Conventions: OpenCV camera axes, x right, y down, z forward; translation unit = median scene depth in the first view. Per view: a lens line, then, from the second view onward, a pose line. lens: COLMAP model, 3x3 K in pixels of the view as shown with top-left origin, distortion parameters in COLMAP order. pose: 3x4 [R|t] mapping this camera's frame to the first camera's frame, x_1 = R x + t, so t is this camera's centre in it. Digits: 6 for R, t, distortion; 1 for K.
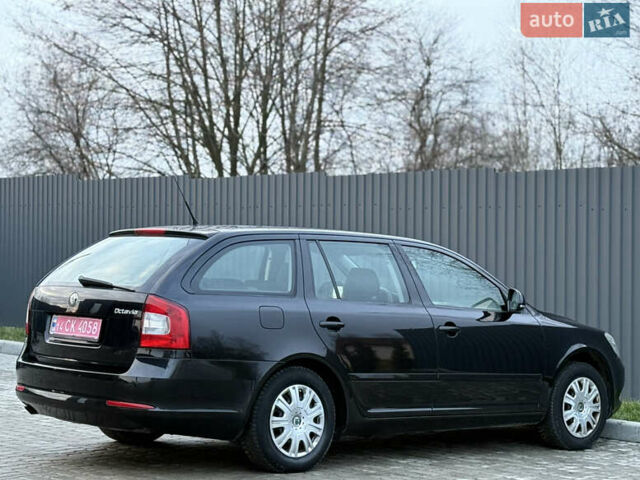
lens RADIAL K [[1486.1, 0, 320.0], [0, 1486.1, 240.0], [0, 0, 1]] dist [0.116056, 0.405808]
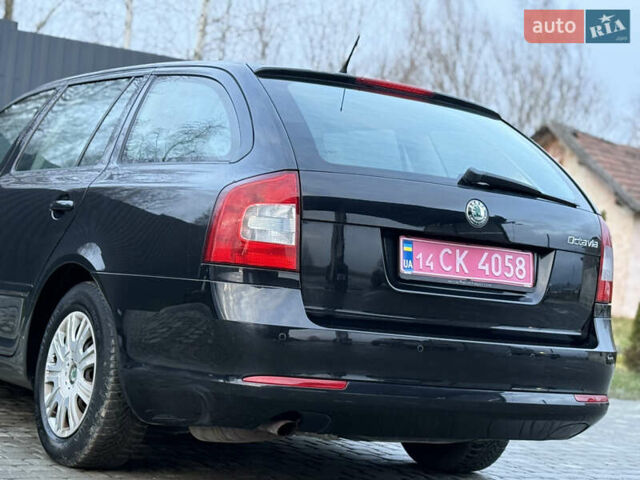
lens RADIAL K [[1402.1, 0, 320.0], [0, 1402.1, 240.0], [0, 0, 1]] dist [0.117531, 0.427760]
pose [[0.165052, -0.001372, 0.986284, -0.631189], [-0.117172, 0.992890, 0.020990, 0.043075], [-0.979300, -0.119030, 0.163718, 0.913787]]
